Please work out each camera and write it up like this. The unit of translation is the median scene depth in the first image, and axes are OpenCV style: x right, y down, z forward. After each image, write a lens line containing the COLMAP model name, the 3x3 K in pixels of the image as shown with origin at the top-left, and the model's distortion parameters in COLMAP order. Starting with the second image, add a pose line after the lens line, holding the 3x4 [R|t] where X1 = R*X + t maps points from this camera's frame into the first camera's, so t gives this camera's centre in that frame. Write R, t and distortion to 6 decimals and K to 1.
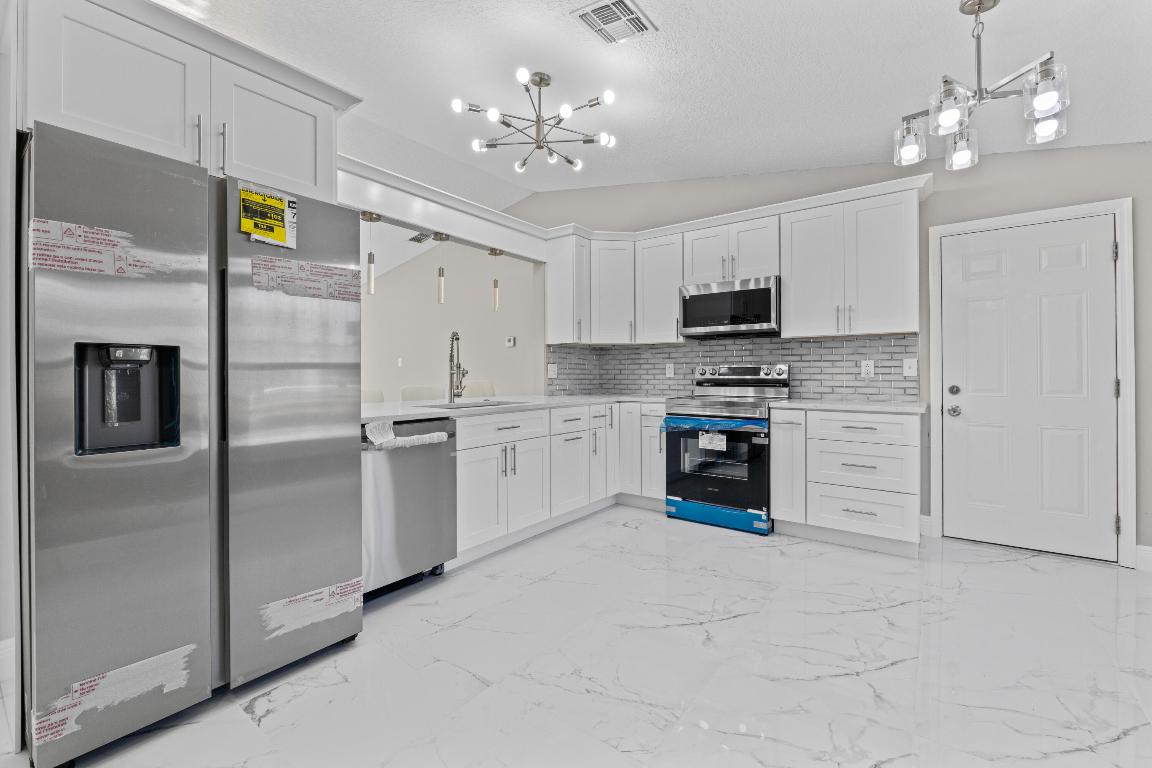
lens RADIAL K [[482.6, 0, 575.3], [0, 482.6, 372.9], [0, 0, 1]] dist [-0.003616, -0.000513]
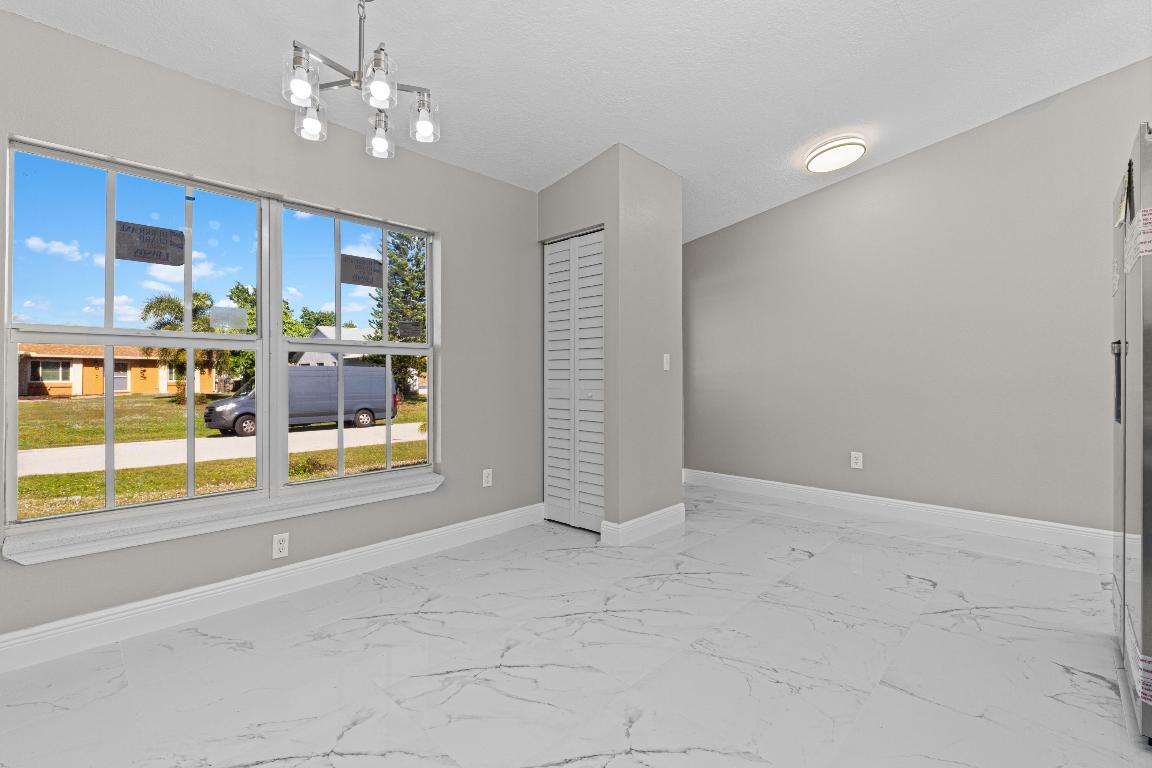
lens RADIAL K [[504.1, 0, 574.6], [0, 504.1, 369.9], [0, 0, 1]] dist [-0.010846, 0.000115]
pose [[-0.991717, 0.004689, 0.128358, 0.156171], [0.002702, 0.999874, -0.015643, 0.015665], [-0.128415, -0.015167, -0.991604, 1.065169]]
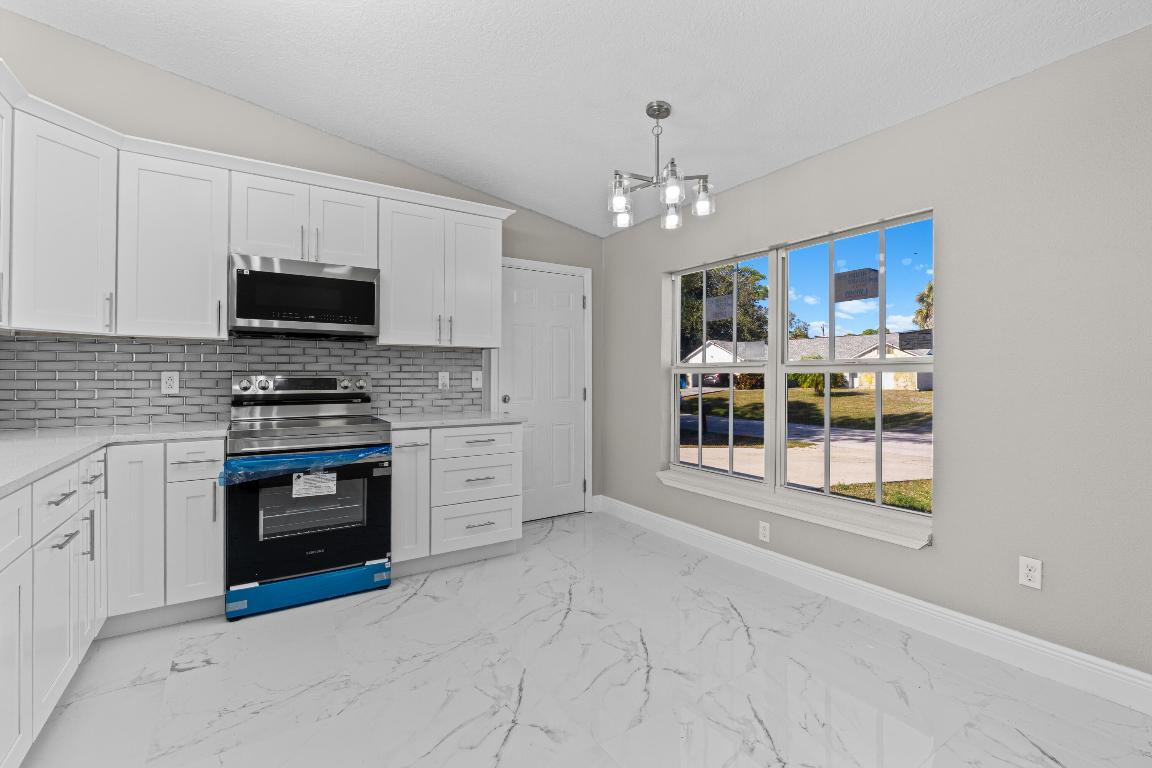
lens RADIAL K [[504.1, 0, 574.6], [0, 504.1, 369.9], [0, 0, 1]] dist [-0.010846, 0.000115]
pose [[0.344709, 0.012859, 0.938622, -0.293259], [-0.003050, 0.999916, -0.012578, -0.019547], [-0.938705, 0.001473, 0.344719, 0.403082]]
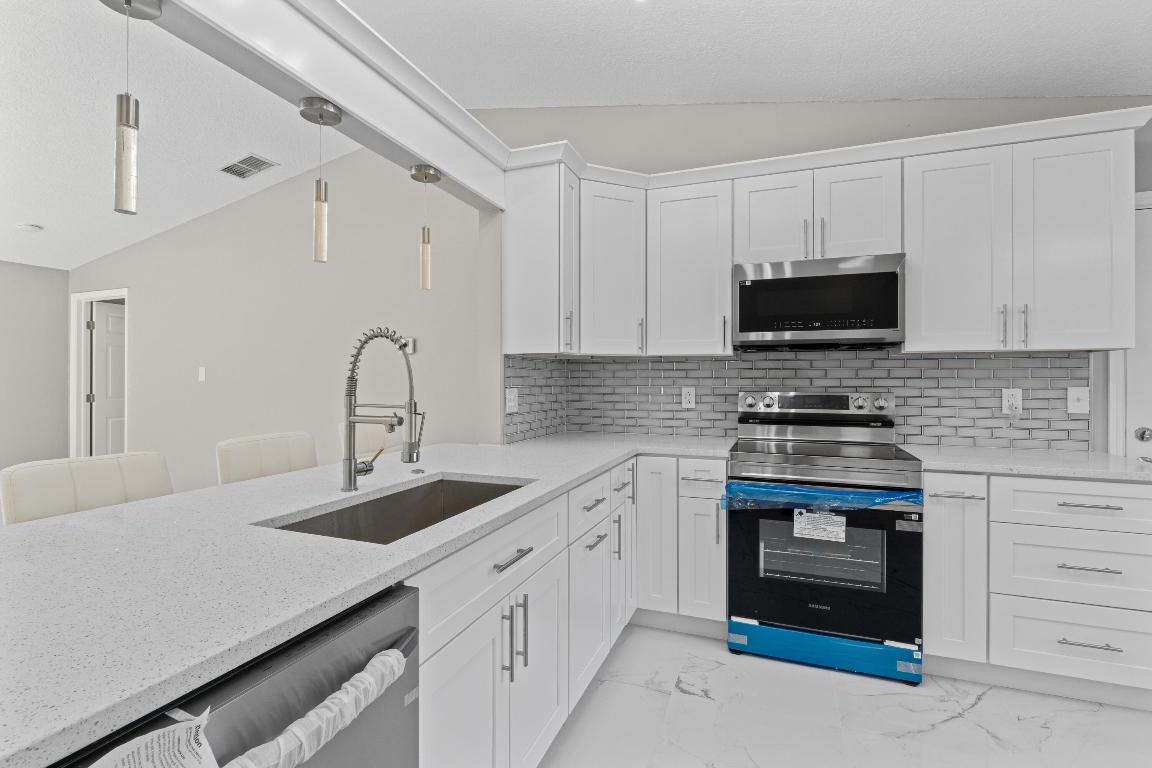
lens RADIAL K [[529.0, 0, 575.5], [0, 529.0, 378.6], [0, 0, 1]] dist [-0.005986, -0.000416]
pose [[0.962394, 0.004683, 0.271617, -0.188050], [-0.004492, 0.999989, -0.001324, -0.038069], [-0.271621, 0.000054, 0.962404, 0.479175]]
